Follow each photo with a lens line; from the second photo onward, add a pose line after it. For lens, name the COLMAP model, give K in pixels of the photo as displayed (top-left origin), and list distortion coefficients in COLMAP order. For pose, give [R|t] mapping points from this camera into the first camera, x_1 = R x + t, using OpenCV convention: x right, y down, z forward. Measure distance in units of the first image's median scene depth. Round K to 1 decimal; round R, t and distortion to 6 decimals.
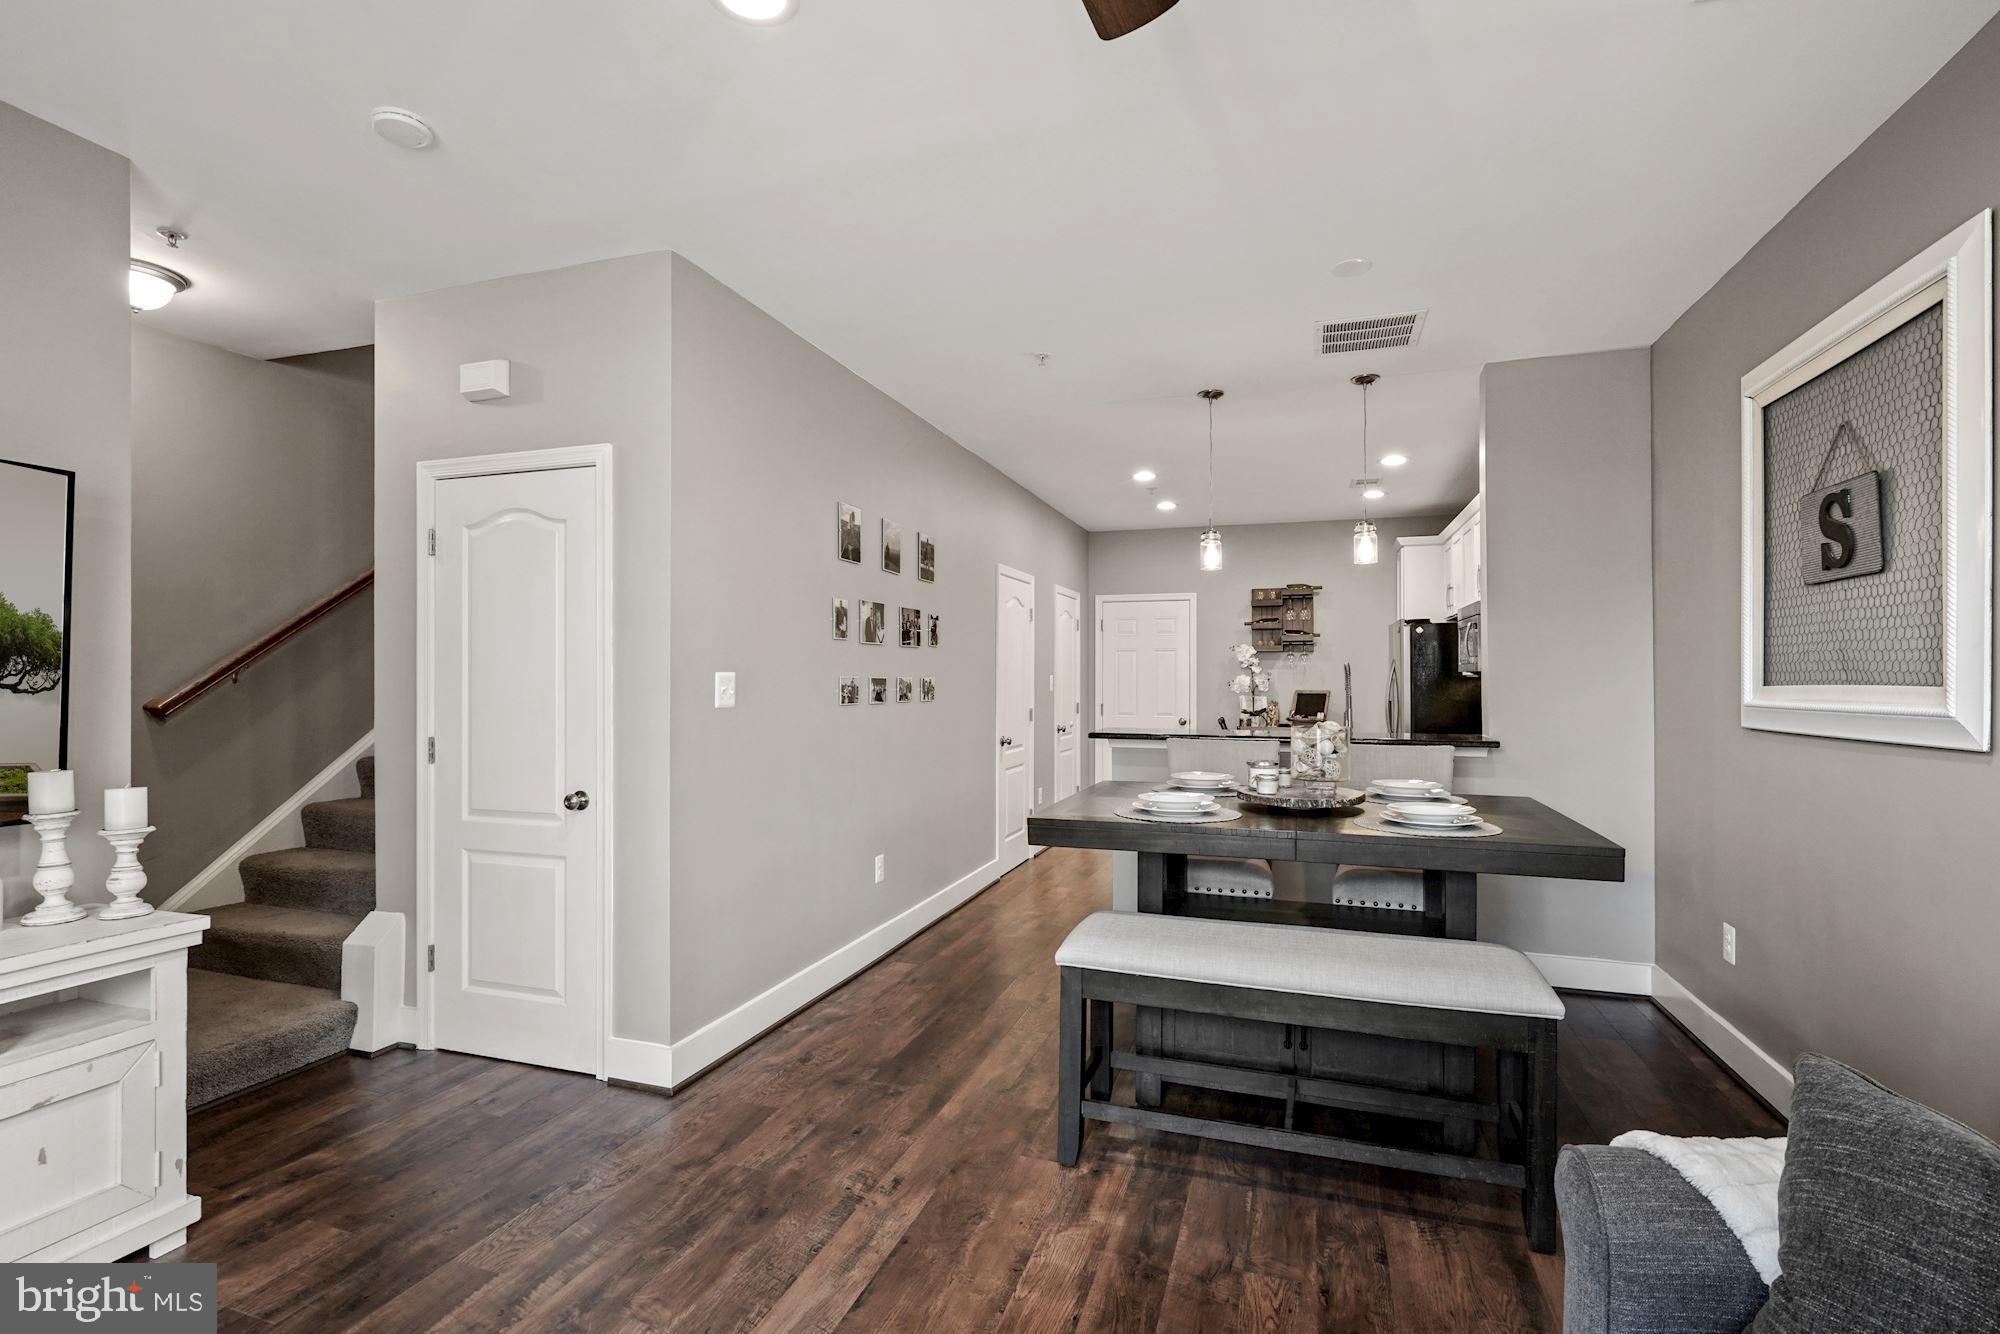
lens RADIAL K [[927.3, 0, 988.5], [0, 927.3, 675.2], [0, 0, 1]] dist [0.000396, 0.000113]
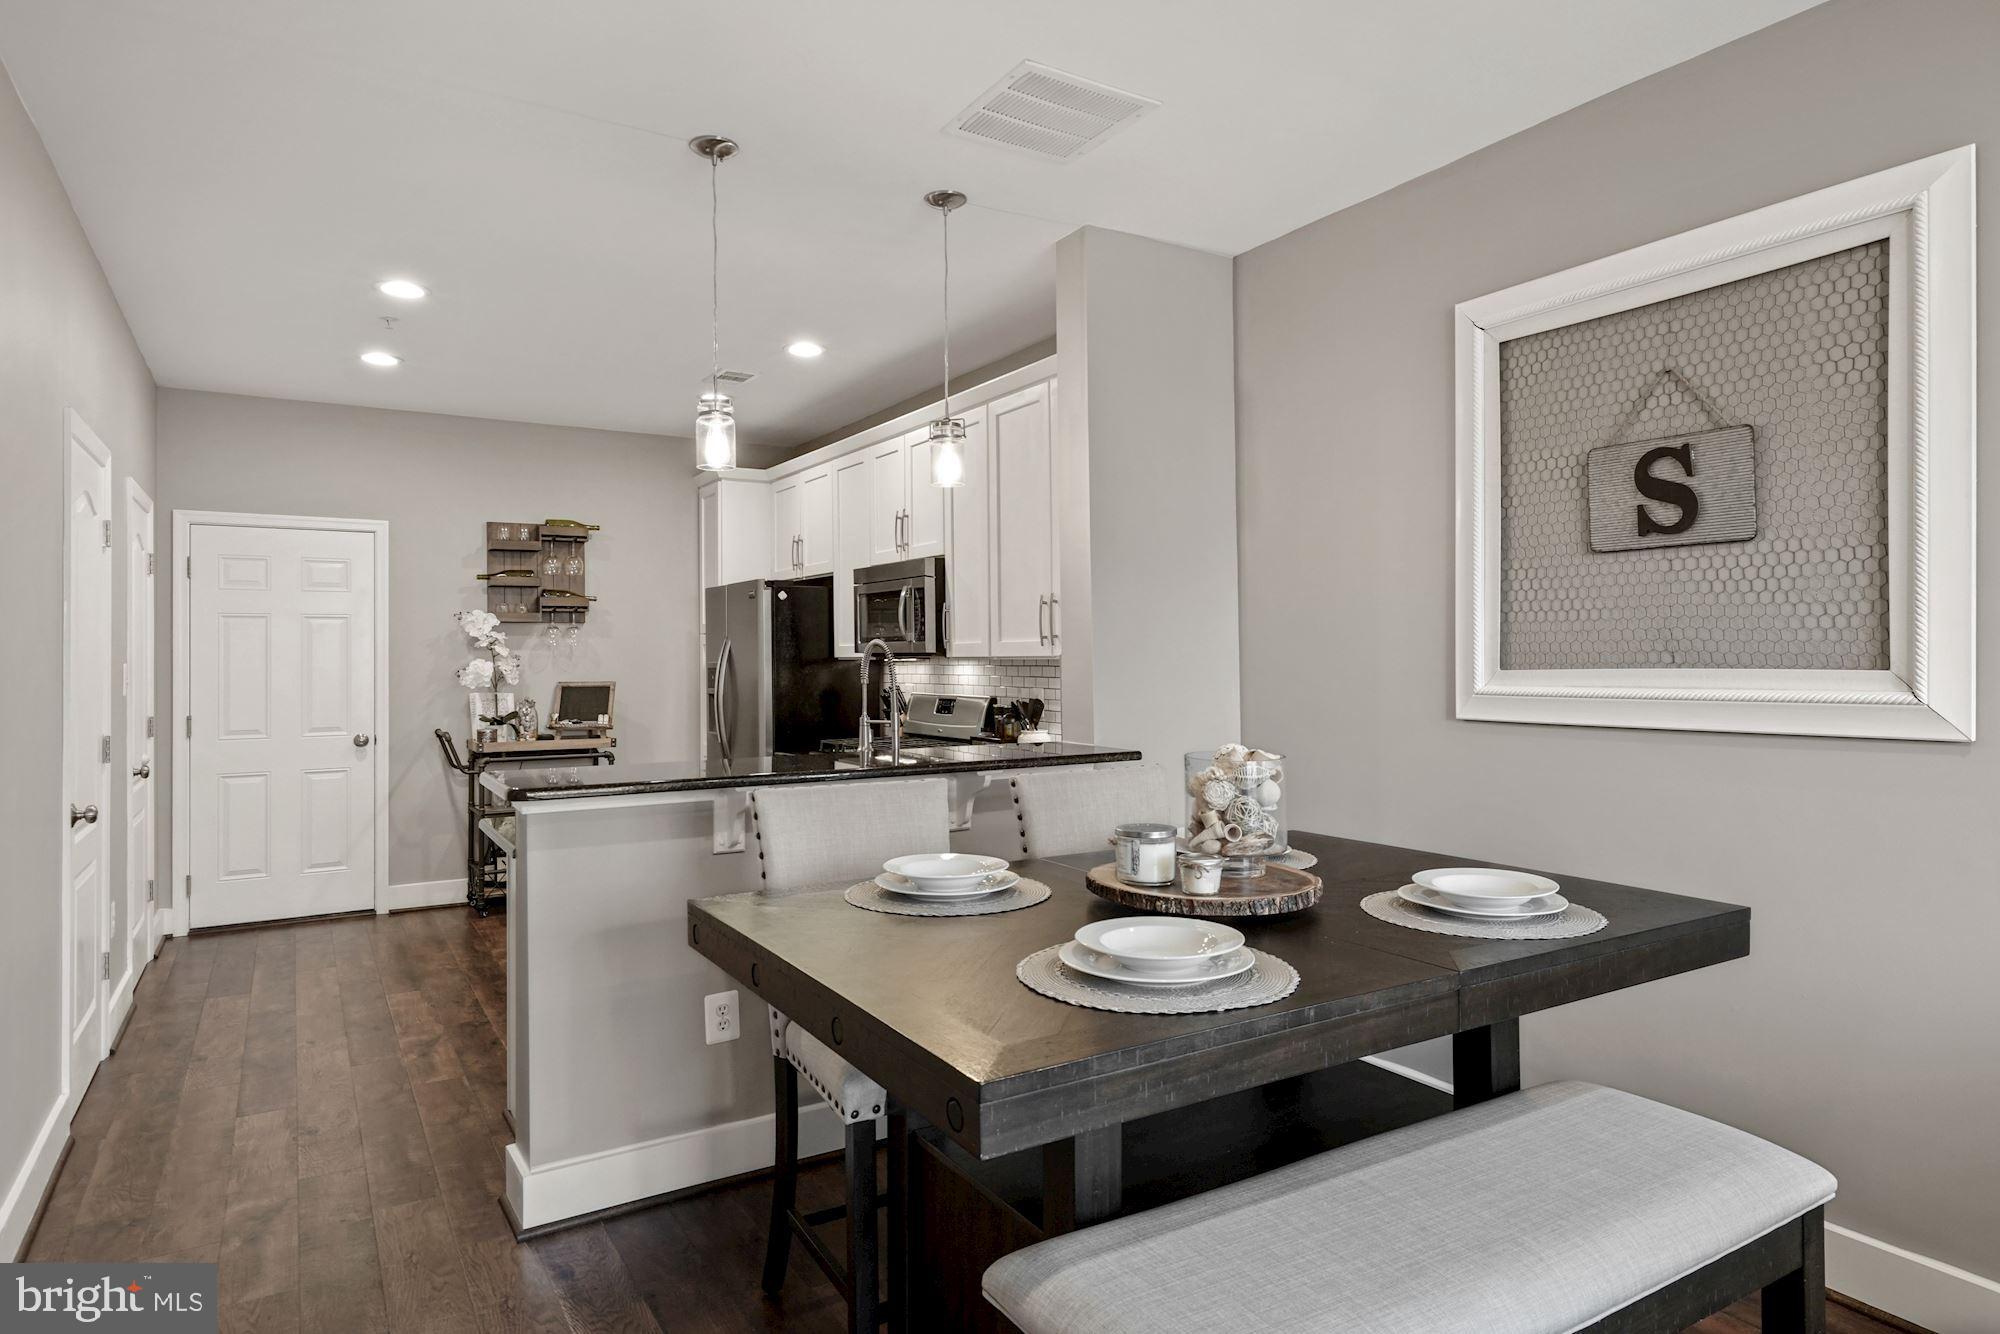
lens RADIAL K [[1151.4, 0, 998.6], [0, 1151.4, 642.1], [0, 0, 1]] dist [0.005171, 0.000558]
pose [[0.637827, 0.003863, 0.770170, -0.235514], [0.005578, 0.999938, -0.009635, -0.005479], [-0.770159, 0.010441, 0.637766, 0.595938]]
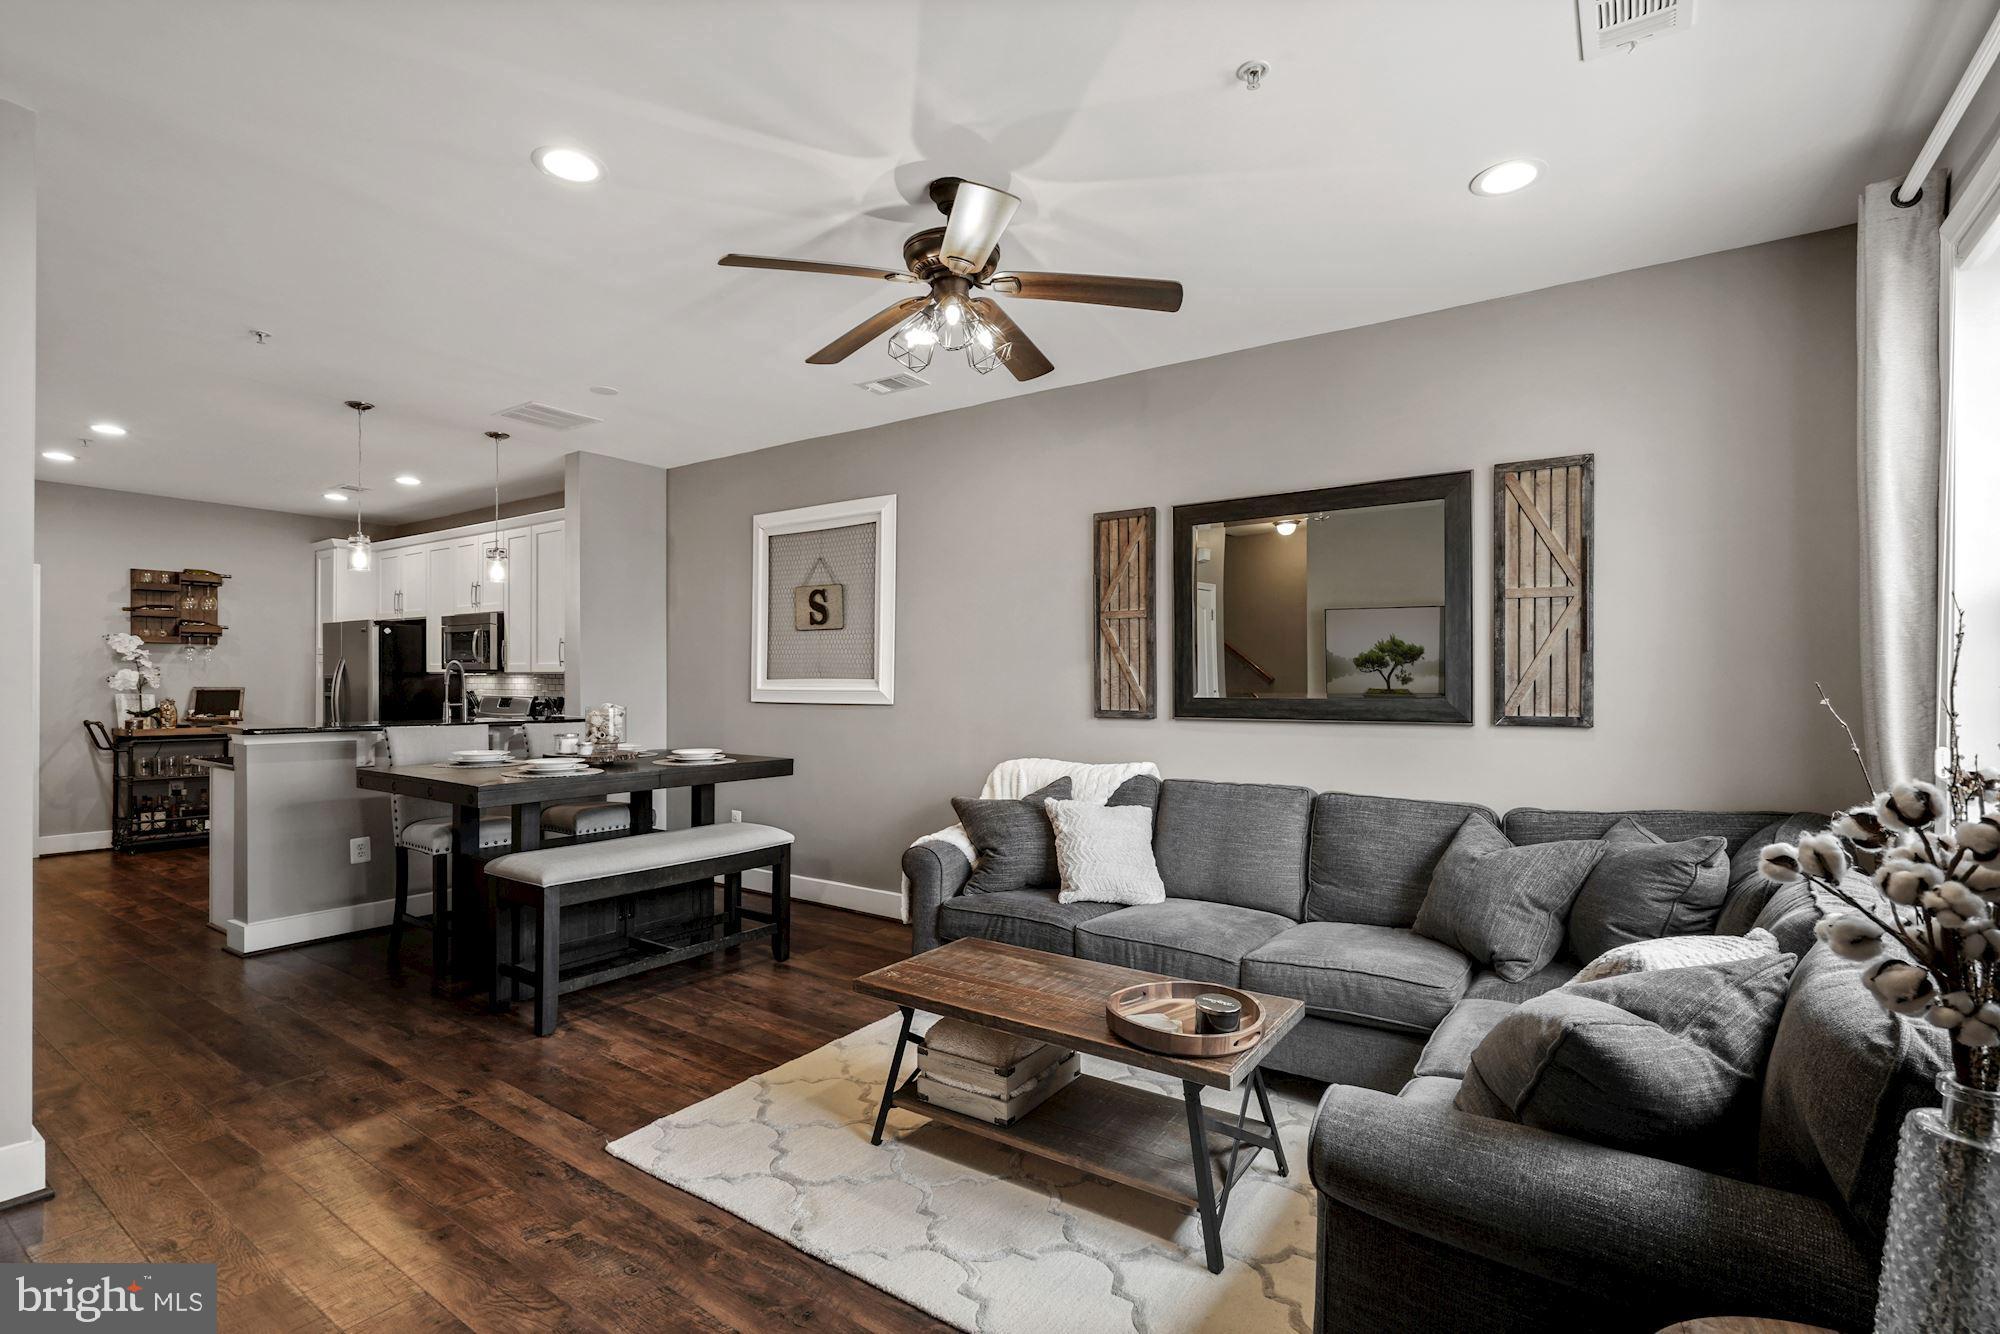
lens RADIAL K [[921.3, 0, 992.4], [0, 921.3, 682.1], [0, 0, 1]] dist [-0.001248, 0.000334]
pose [[0.275428, 0.000012, 0.961322, -0.773598], [-0.008301, 0.999963, 0.002366, 0.007537], [-0.961286, -0.008631, 0.275418, 0.015872]]
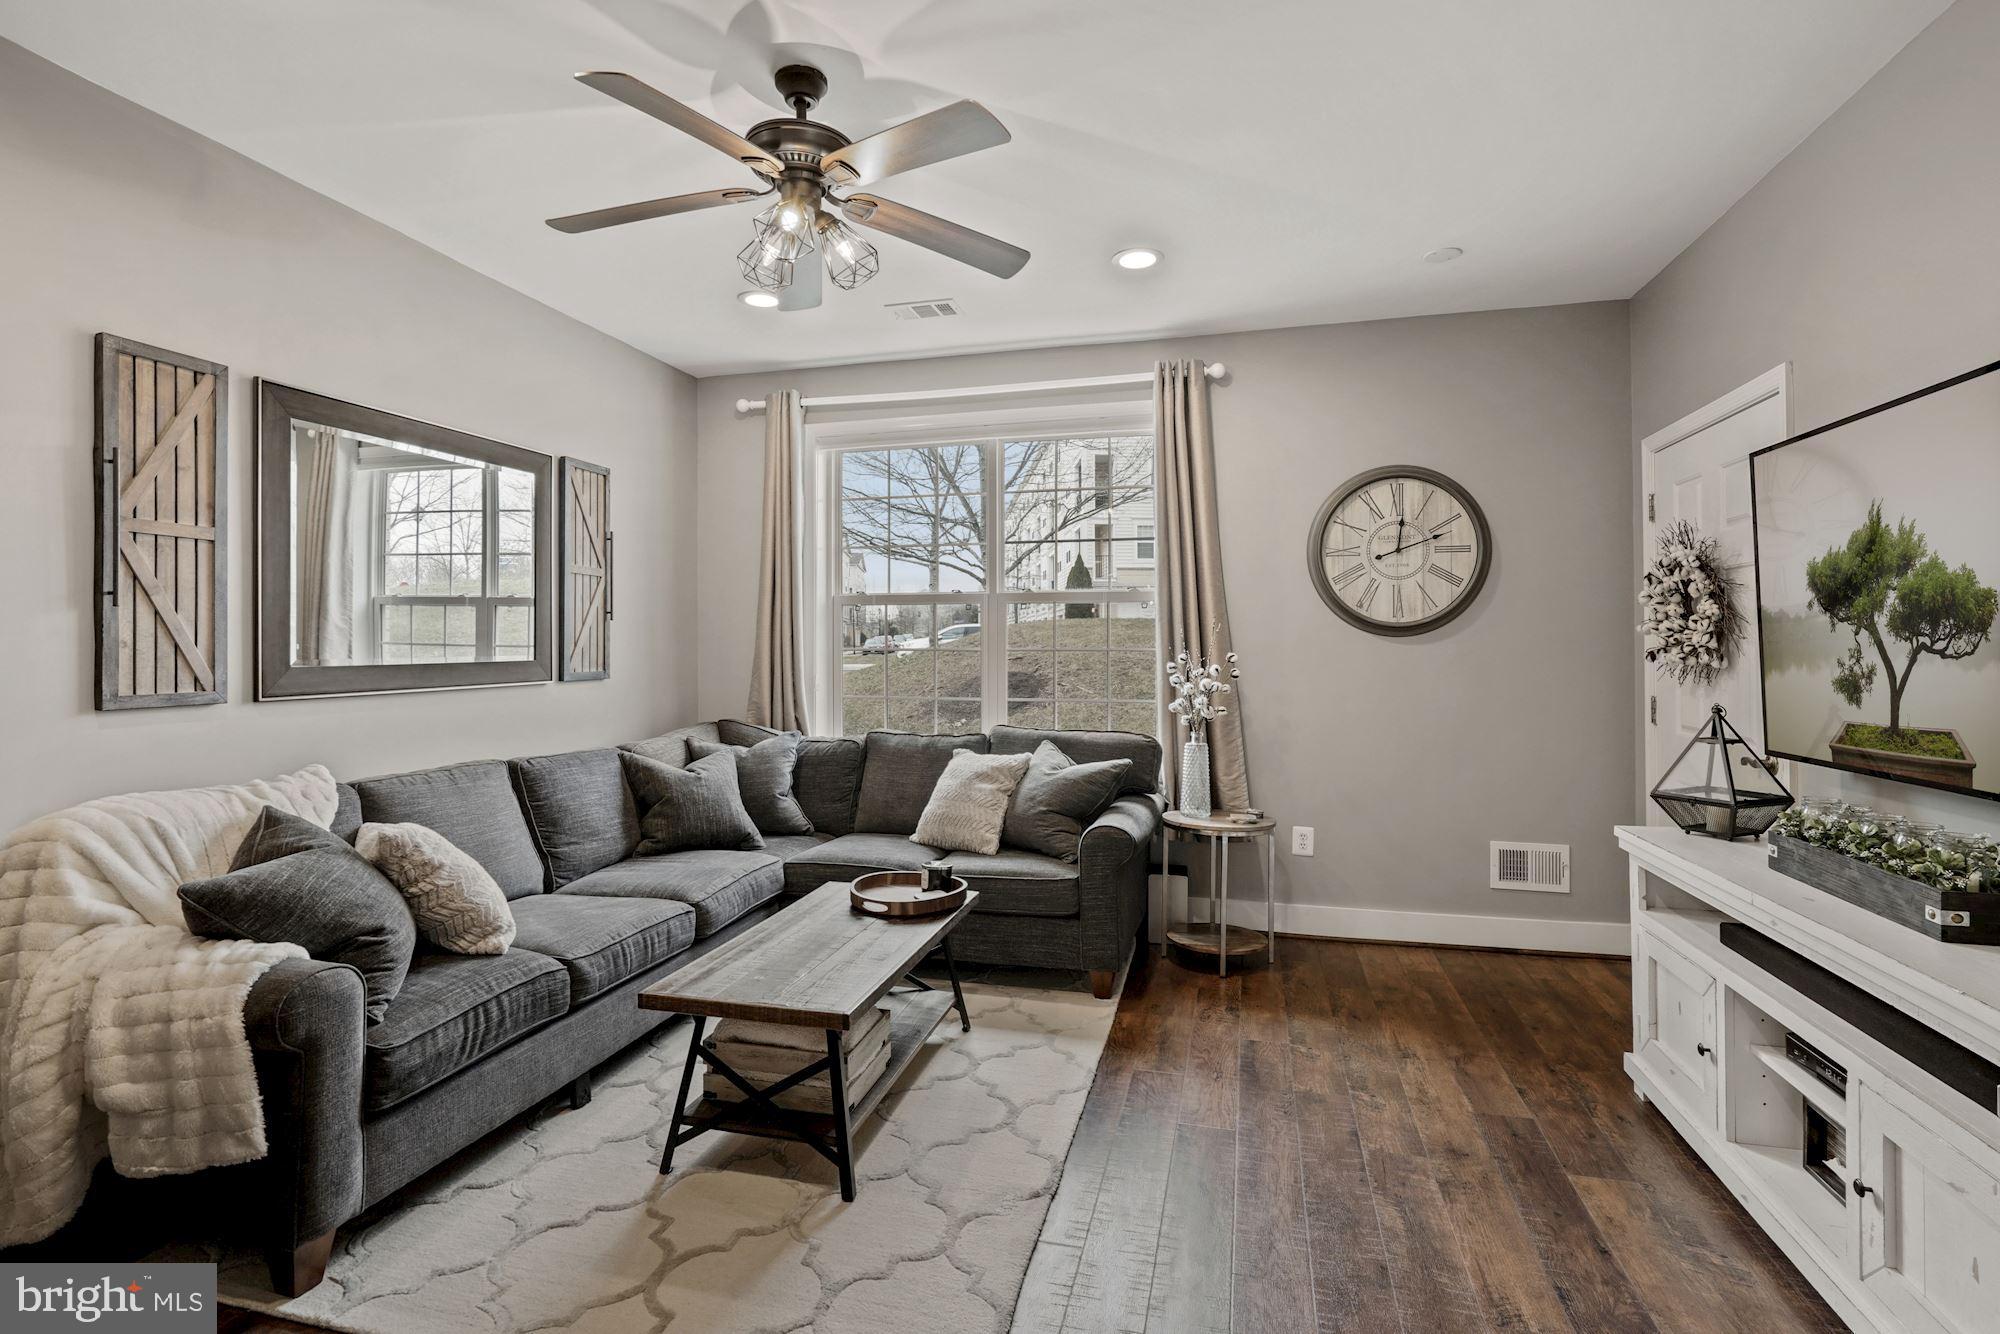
lens RADIAL K [[938.1, 0, 991.1], [0, 938.1, 639.4], [0, 0, 1]] dist [-0.003186, -0.000053]
pose [[-0.997734, 0.001414, -0.067274, -0.109693], [0.002325, 0.999907, -0.013468, 0.015267], [0.067249, -0.013594, -0.997644, 0.984490]]
